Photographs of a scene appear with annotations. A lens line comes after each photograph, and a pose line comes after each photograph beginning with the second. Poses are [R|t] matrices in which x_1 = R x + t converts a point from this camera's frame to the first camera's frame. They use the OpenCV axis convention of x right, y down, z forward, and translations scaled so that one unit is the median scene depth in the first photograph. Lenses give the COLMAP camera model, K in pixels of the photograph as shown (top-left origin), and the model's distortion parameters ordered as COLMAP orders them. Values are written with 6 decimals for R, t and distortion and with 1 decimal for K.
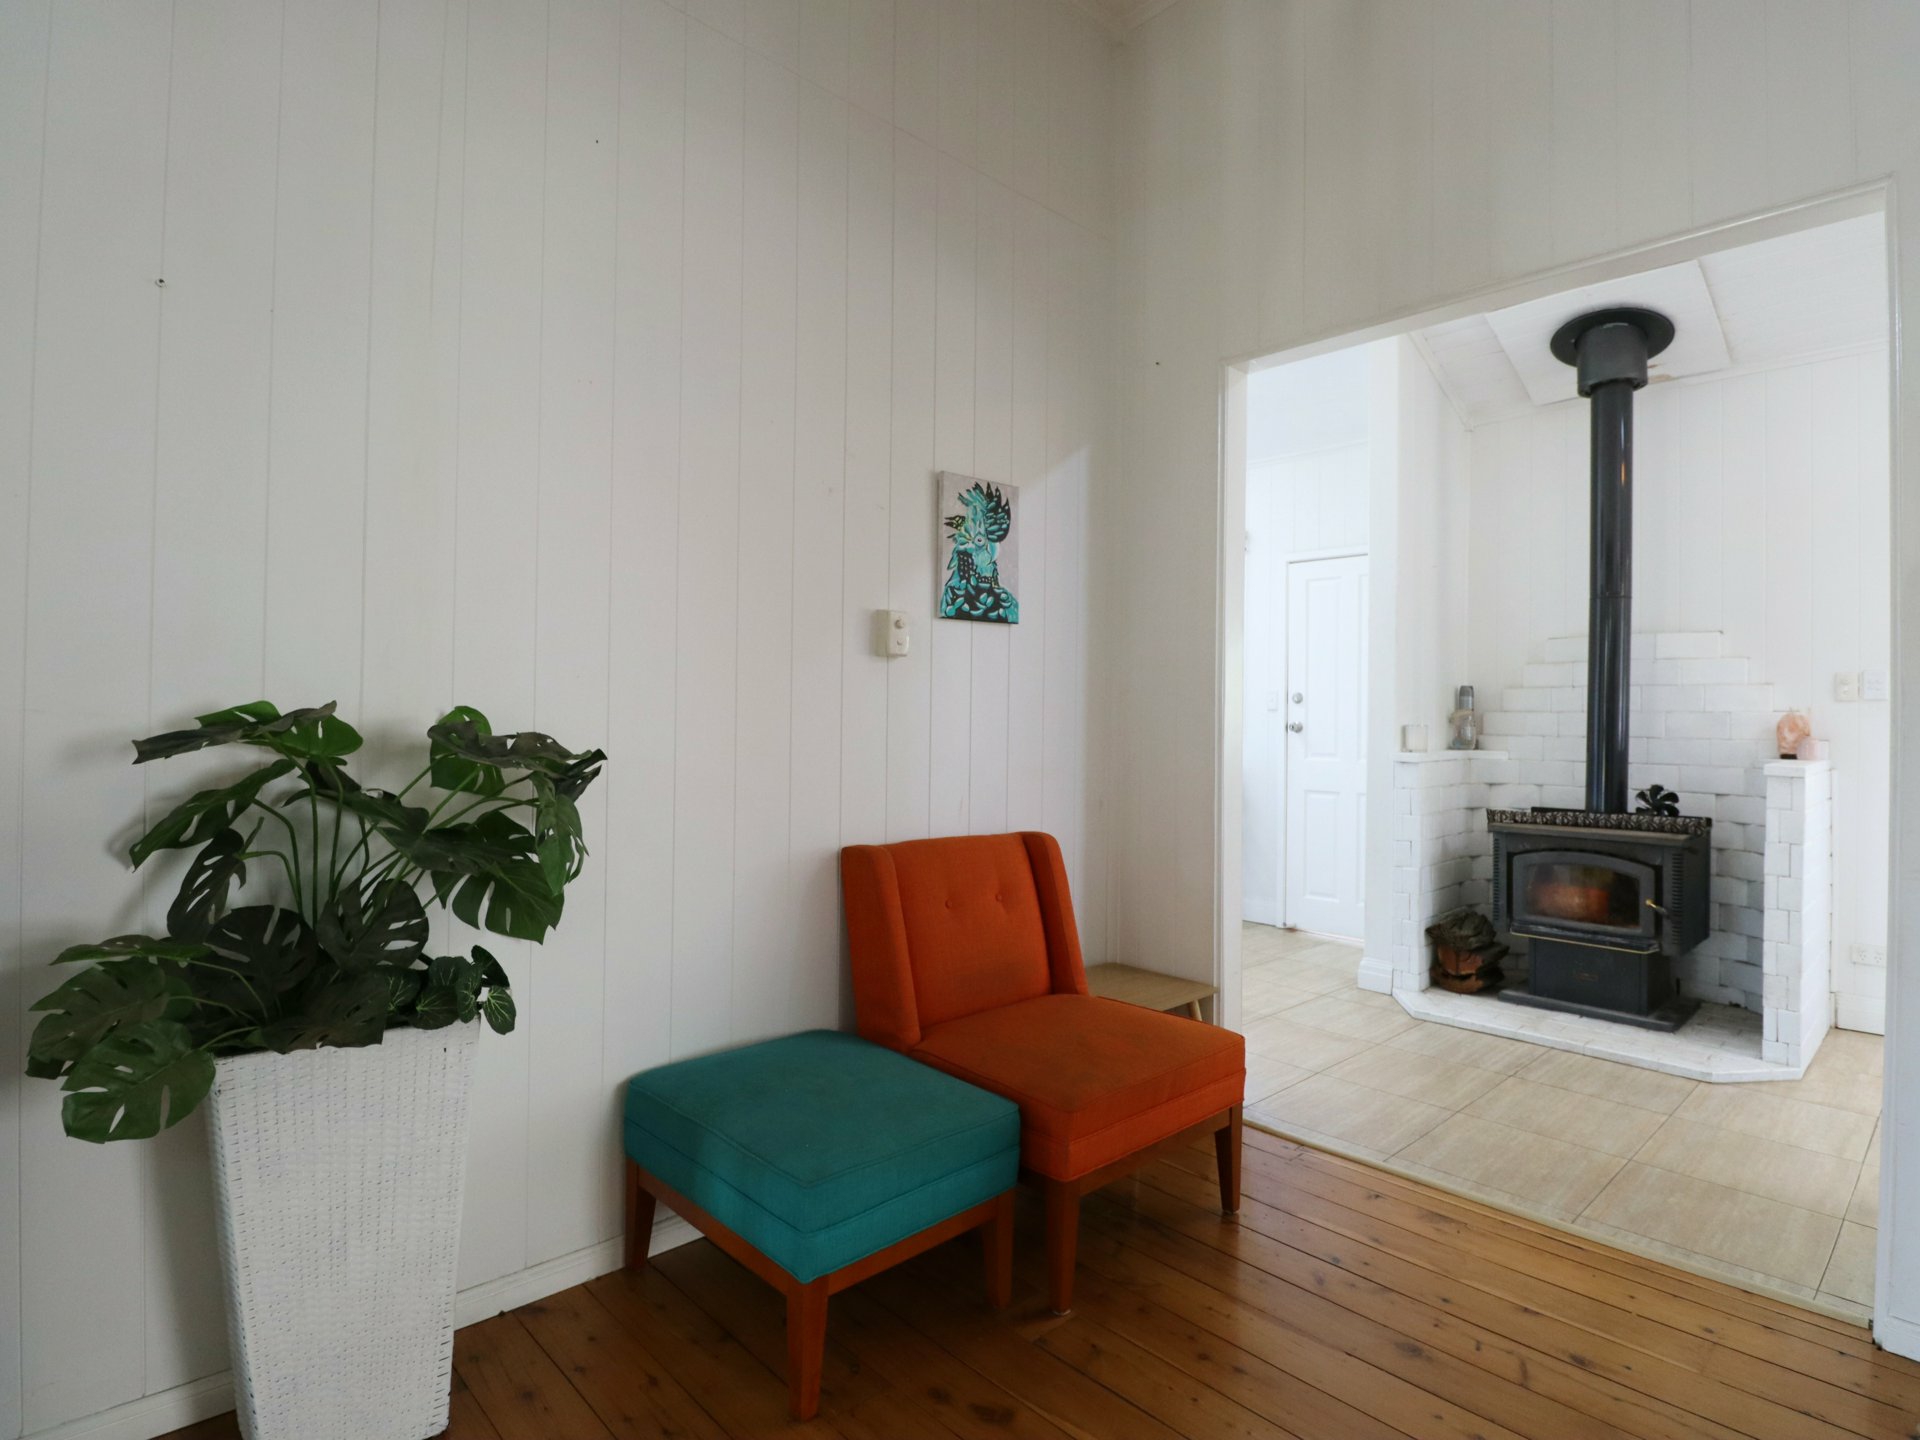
lens RADIAL K [[1001.5, 0, 984.0], [0, 1001.5, 712.7], [0, 0, 1]] dist [0.003157, -0.014176]
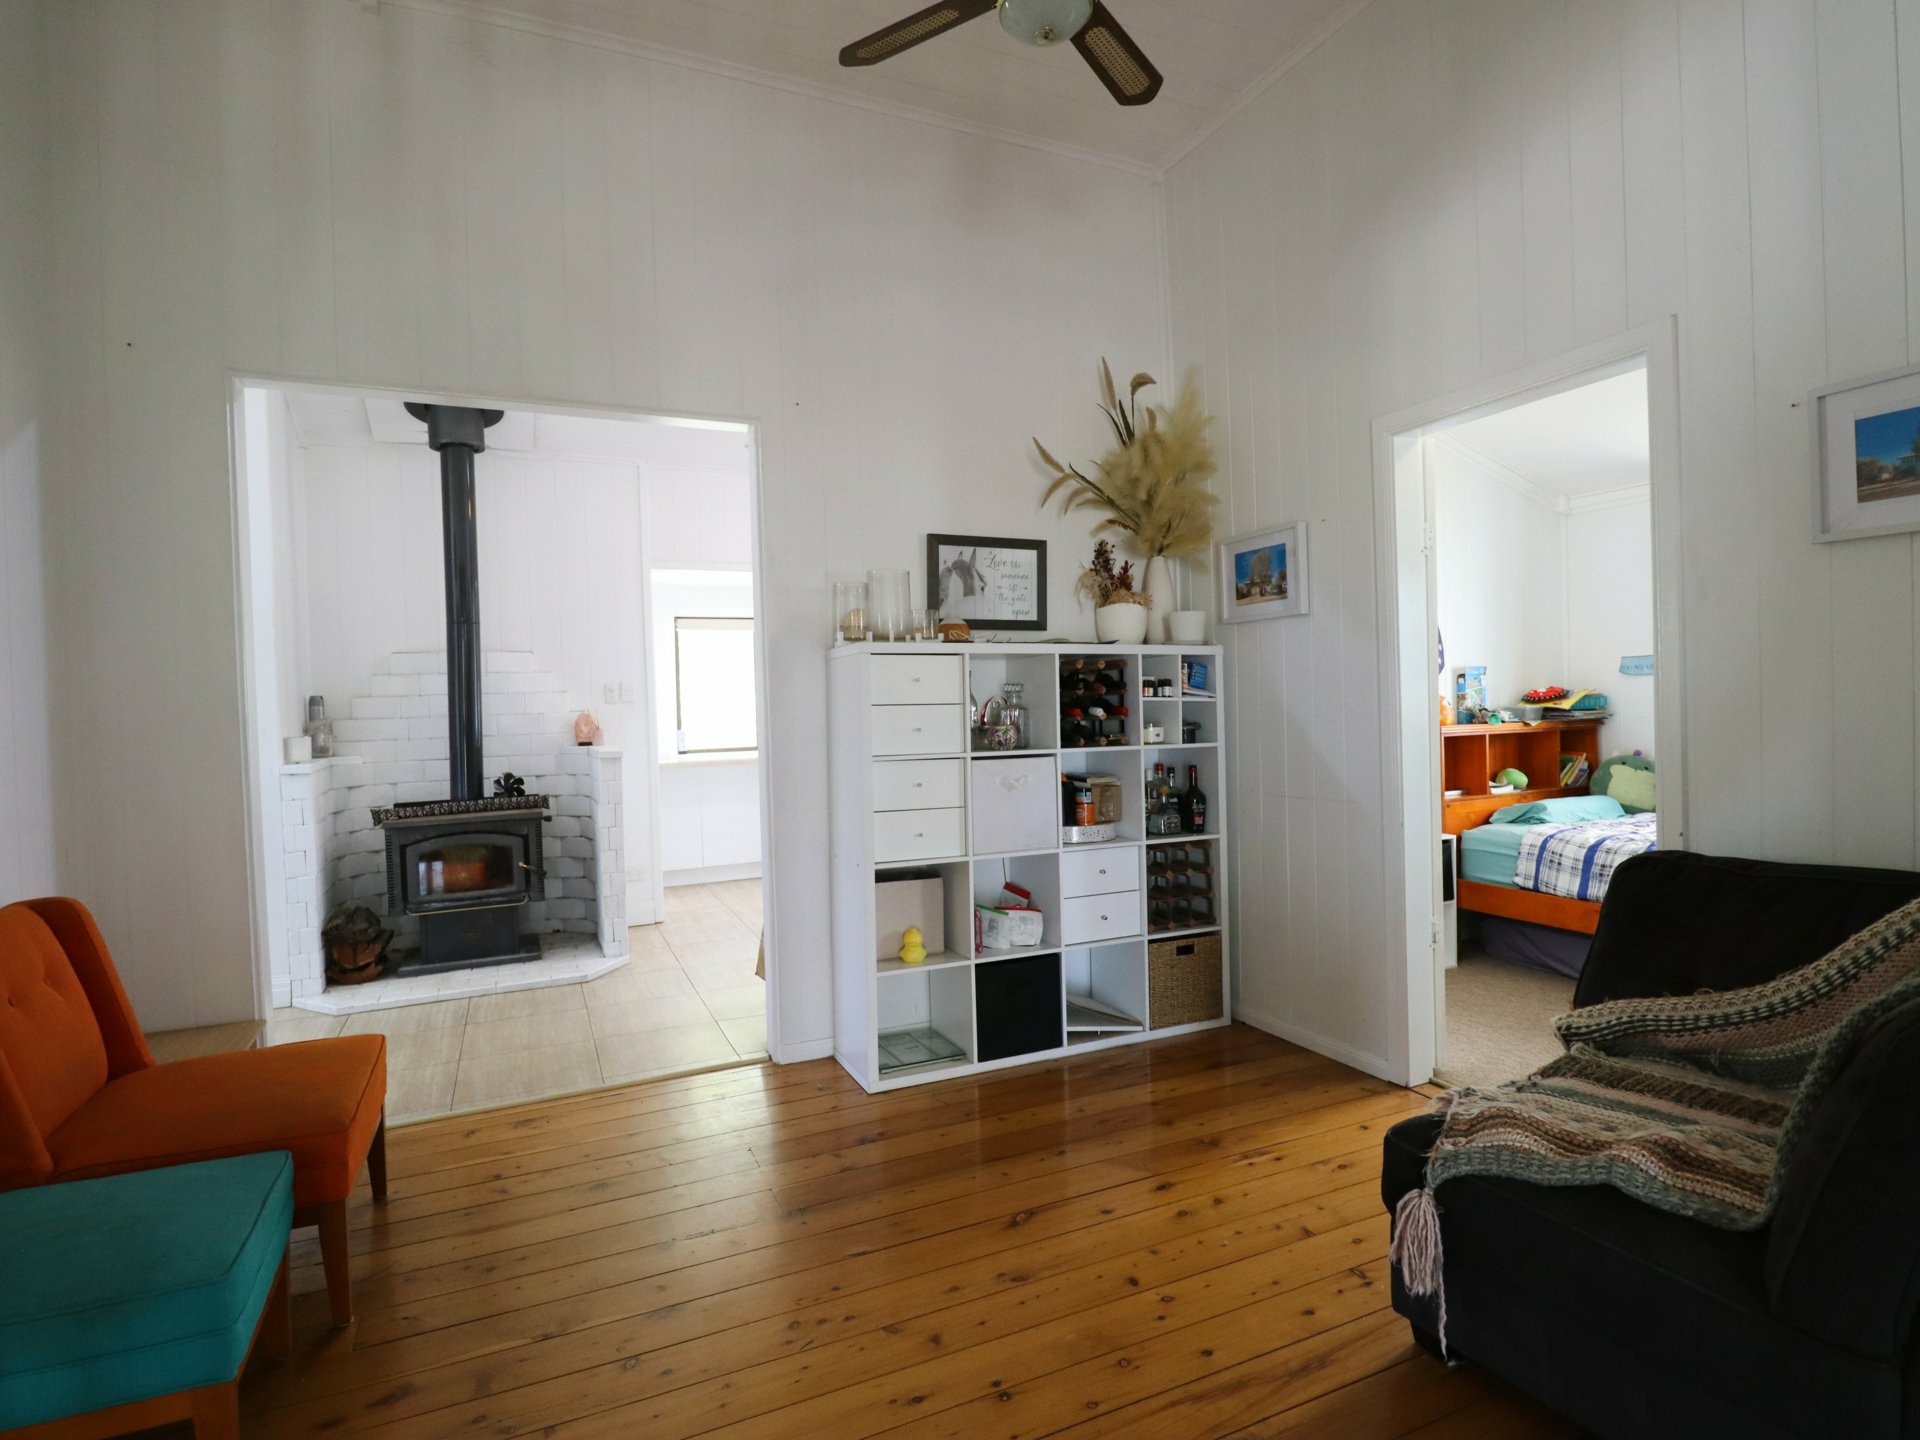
lens RADIAL K [[1001.5, 0, 984.0], [0, 1001.5, 712.7], [0, 0, 1]] dist [0.003157, -0.014176]
pose [[0.327289, -0.037406, 0.944184, -0.337986], [0.029086, 0.999141, 0.029501, -0.025046], [-0.944477, 0.017807, 0.328096, 0.008718]]
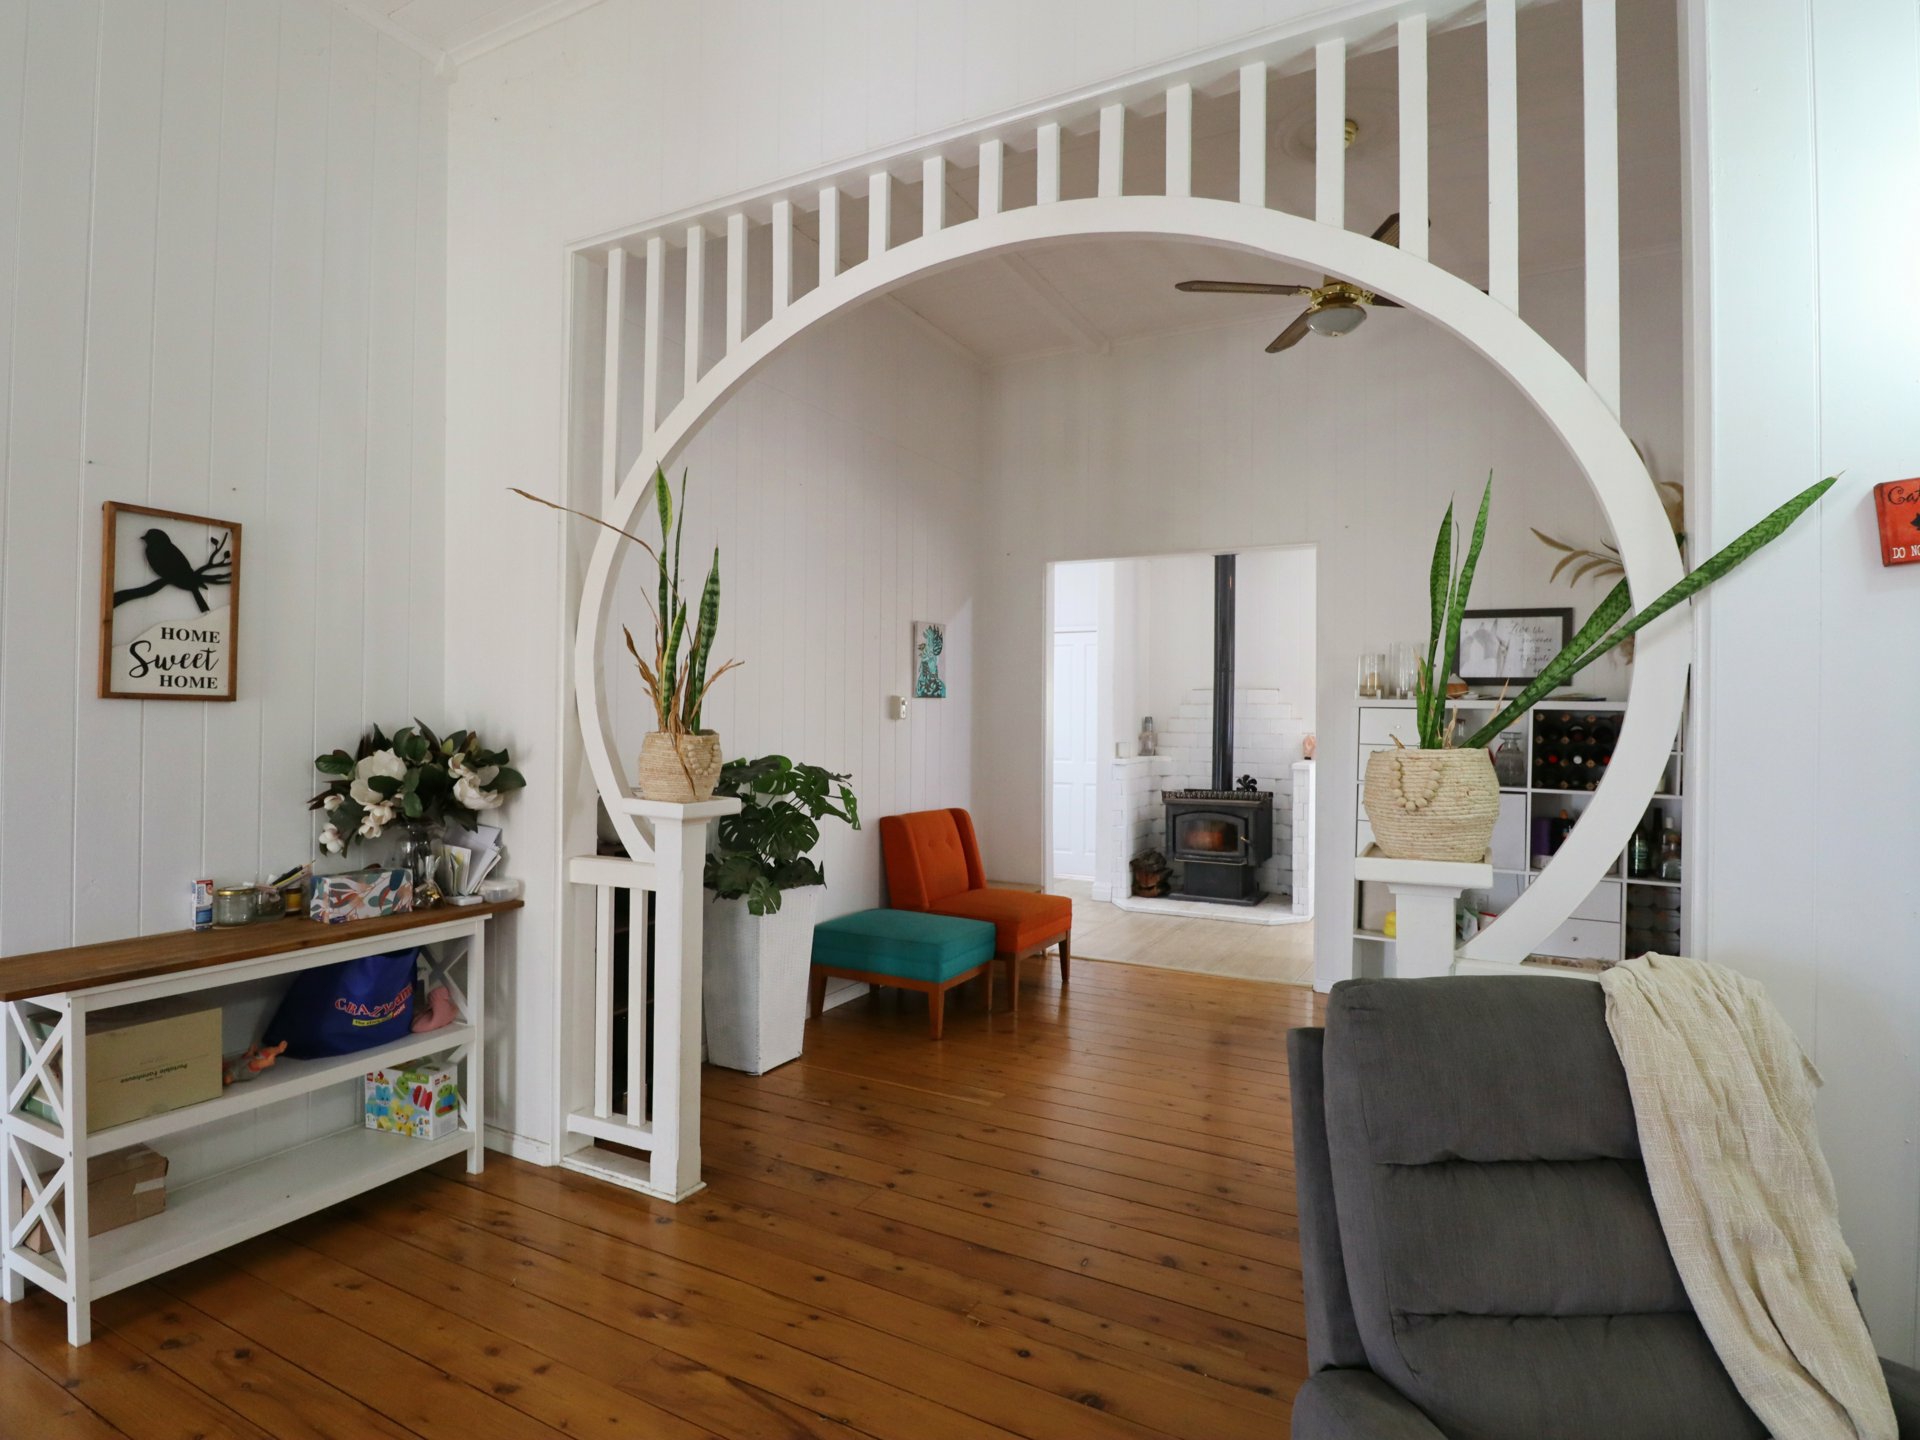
lens RADIAL K [[1001.5, 0, 984.0], [0, 1001.5, 712.7], [0, 0, 1]] dist [0.003157, -0.014176]
pose [[0.950216, -0.003059, 0.311576, -0.362912], [0.001637, 0.999987, 0.004826, -0.052505], [-0.311587, -0.004076, 0.950209, -0.605774]]
